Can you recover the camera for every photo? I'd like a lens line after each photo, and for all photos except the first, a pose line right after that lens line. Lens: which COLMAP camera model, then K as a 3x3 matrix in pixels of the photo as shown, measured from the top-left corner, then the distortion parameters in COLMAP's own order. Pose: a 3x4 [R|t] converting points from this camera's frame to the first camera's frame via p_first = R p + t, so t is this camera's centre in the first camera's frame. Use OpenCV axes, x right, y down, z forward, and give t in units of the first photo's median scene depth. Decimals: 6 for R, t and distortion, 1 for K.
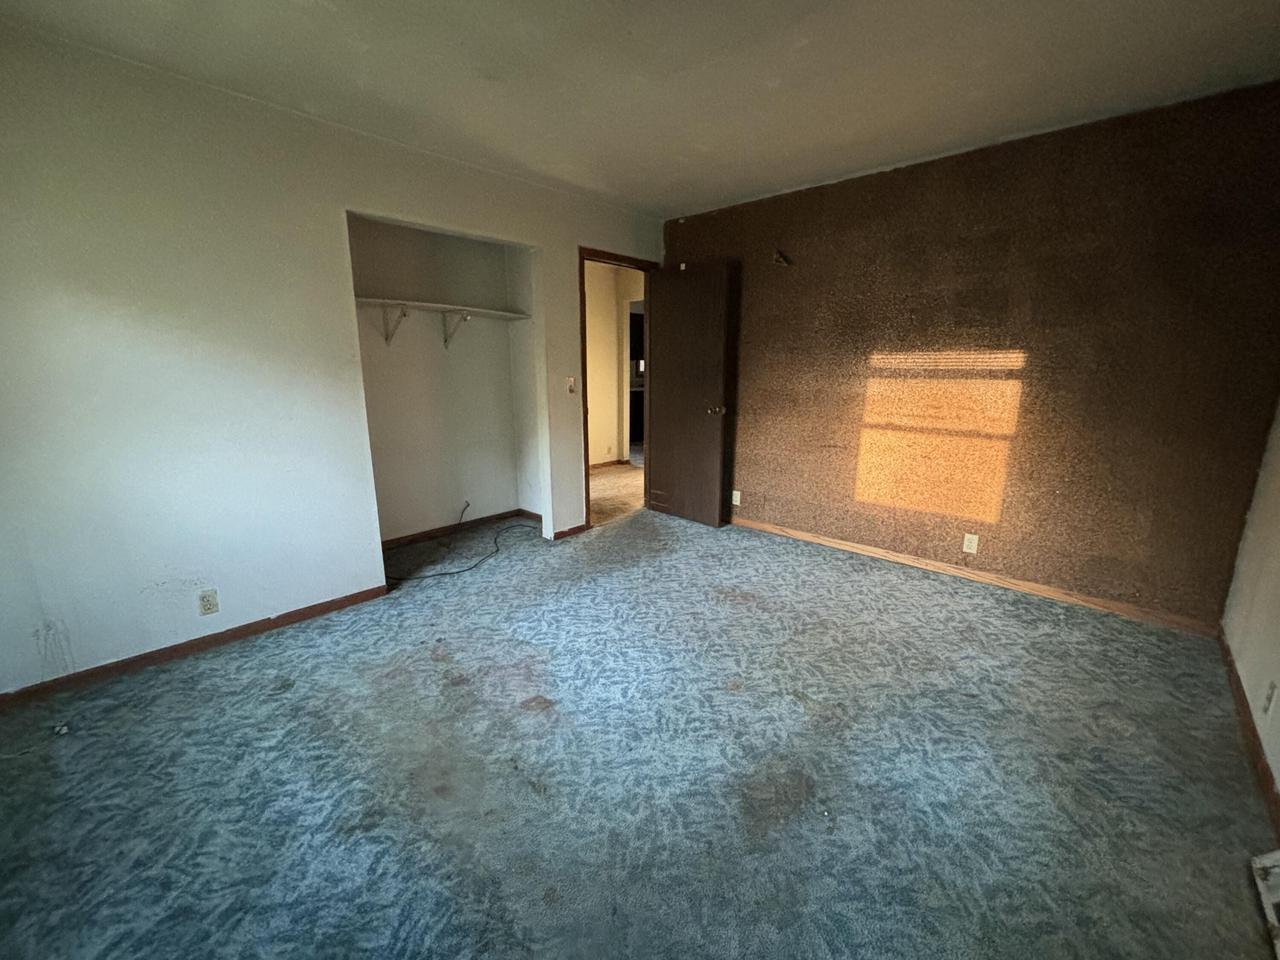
lens RADIAL K [[524.2, 0, 640.0], [0, 524.2, 480.0], [0, 0, 1]] dist [-0.000591, -0.000697]
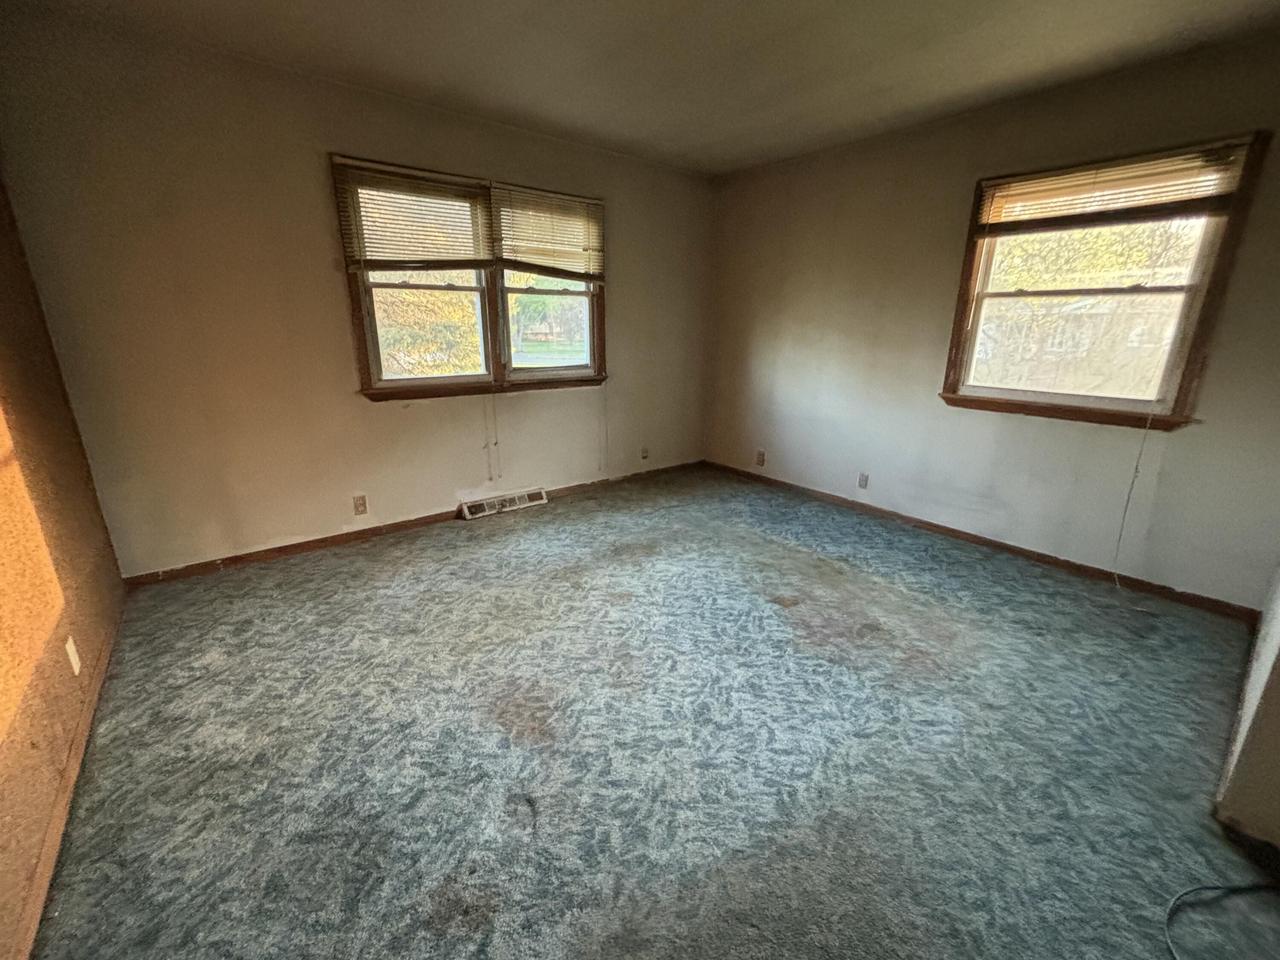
lens RADIAL K [[524.2, 0, 640.0], [0, 524.2, 480.0], [0, 0, 1]] dist [-0.000591, -0.000697]
pose [[-0.987595, -0.056607, 0.146465, -0.018197], [0.021916, 0.873939, 0.485541, -0.389155], [-0.155486, 0.482728, -0.861857, 1.753676]]
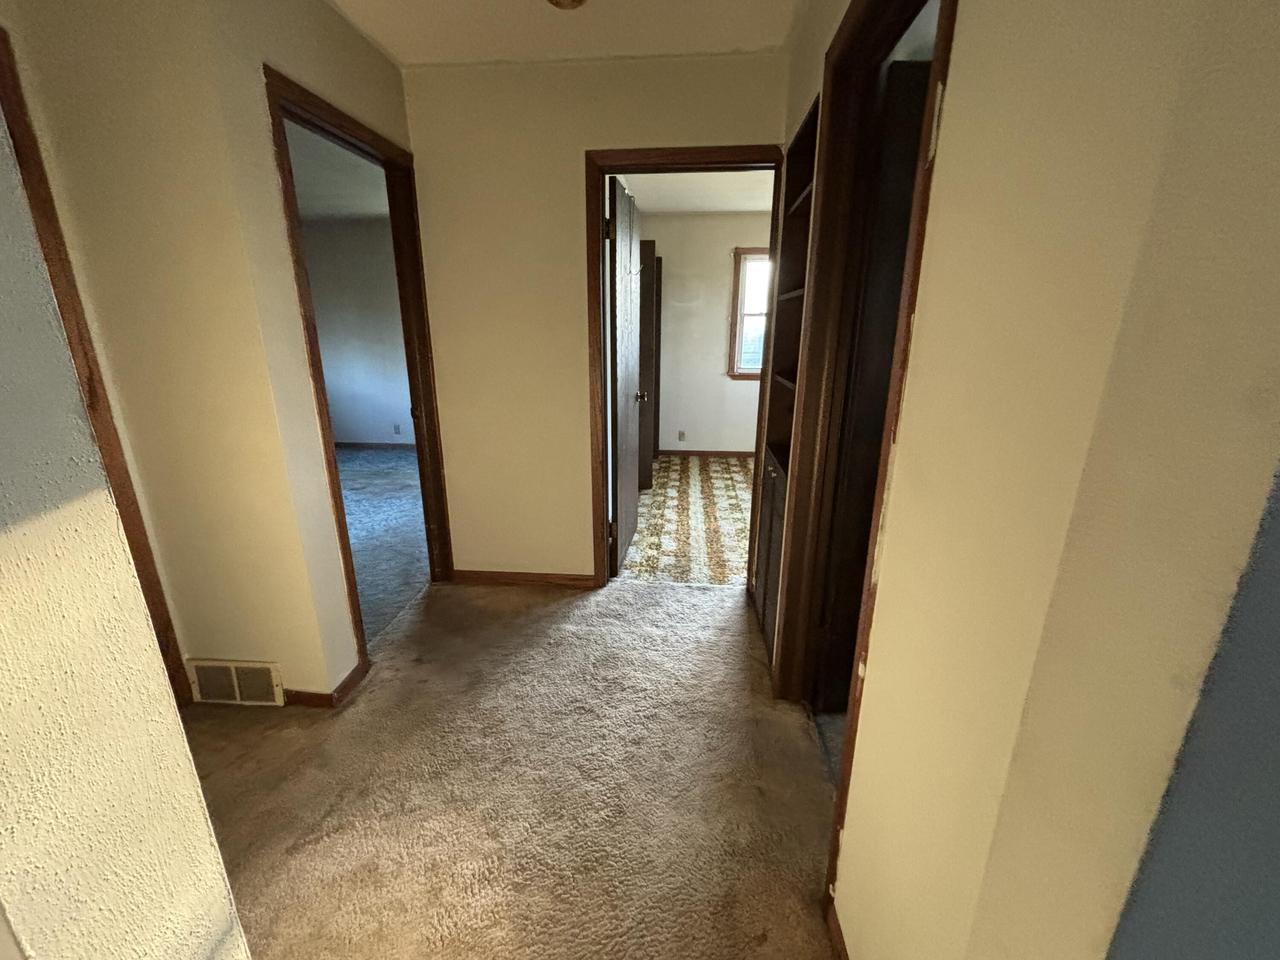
lens RADIAL K [[524.2, 0, 640.0], [0, 524.2, 480.0], [0, 0, 1]] dist [-0.000591, -0.000697]
pose [[-0.800936, 0.161182, -0.576647, 0.111916], [-0.134538, 0.890010, 0.435639, -0.659872], [0.583439, 0.426500, -0.691156, 2.859557]]
